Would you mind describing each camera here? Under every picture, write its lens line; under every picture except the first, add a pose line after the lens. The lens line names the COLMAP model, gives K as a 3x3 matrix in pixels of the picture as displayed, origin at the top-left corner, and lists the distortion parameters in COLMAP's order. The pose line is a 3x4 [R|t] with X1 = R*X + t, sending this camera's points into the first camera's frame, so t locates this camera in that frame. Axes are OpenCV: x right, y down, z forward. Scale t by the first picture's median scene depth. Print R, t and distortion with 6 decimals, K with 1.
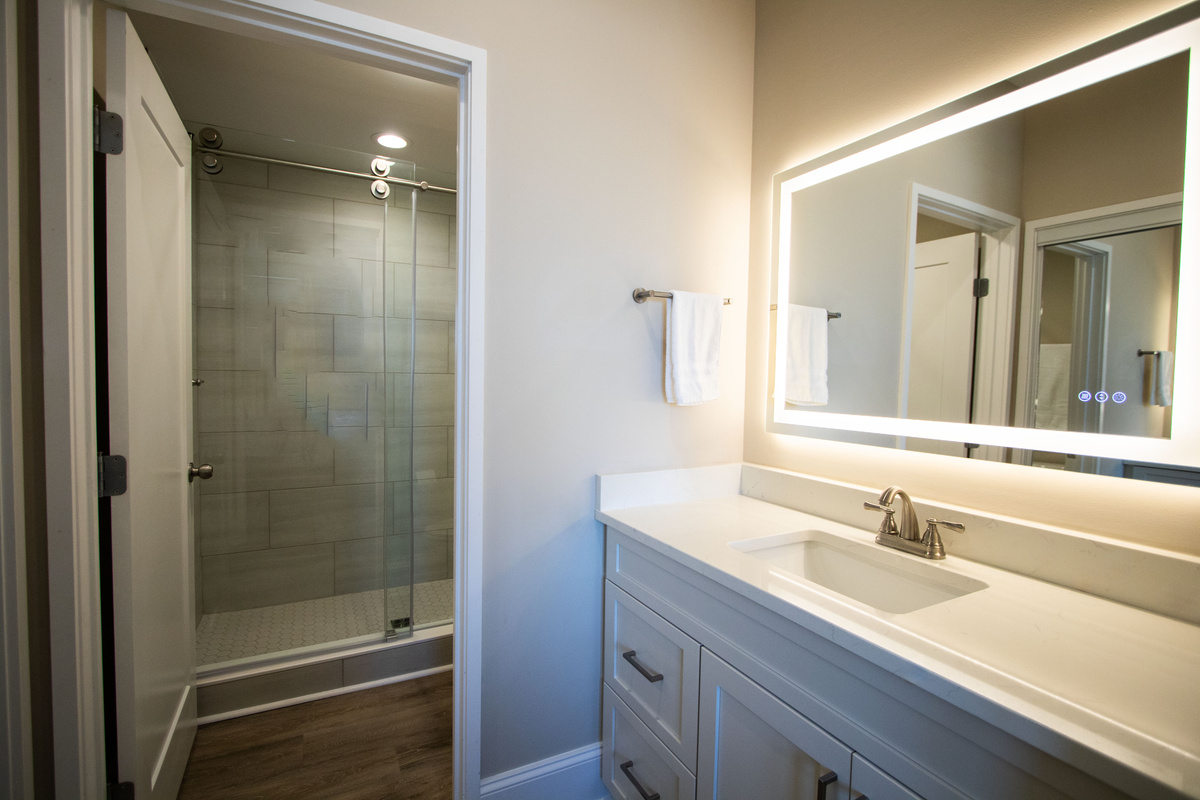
lens RADIAL K [[548.3, 0, 595.5], [0, 548.3, 398.2], [0, 0, 1]] dist [-0.013296, 0.000789]
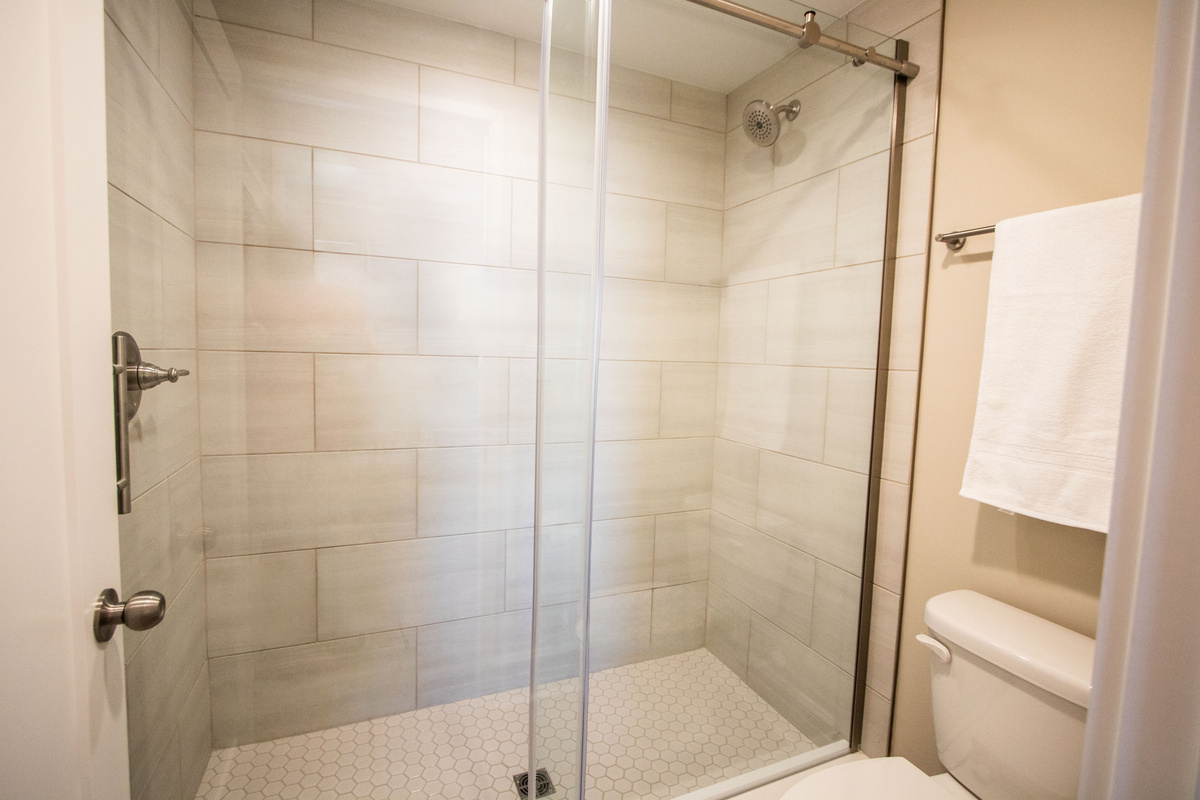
lens RADIAL K [[548.3, 0, 595.5], [0, 548.3, 398.2], [0, 0, 1]] dist [-0.013296, 0.000789]
pose [[0.995765, 0.021660, -0.089351, -0.226584], [-0.018212, 0.999065, 0.039220, -0.027064], [0.090117, -0.037426, 0.995228, 0.410013]]
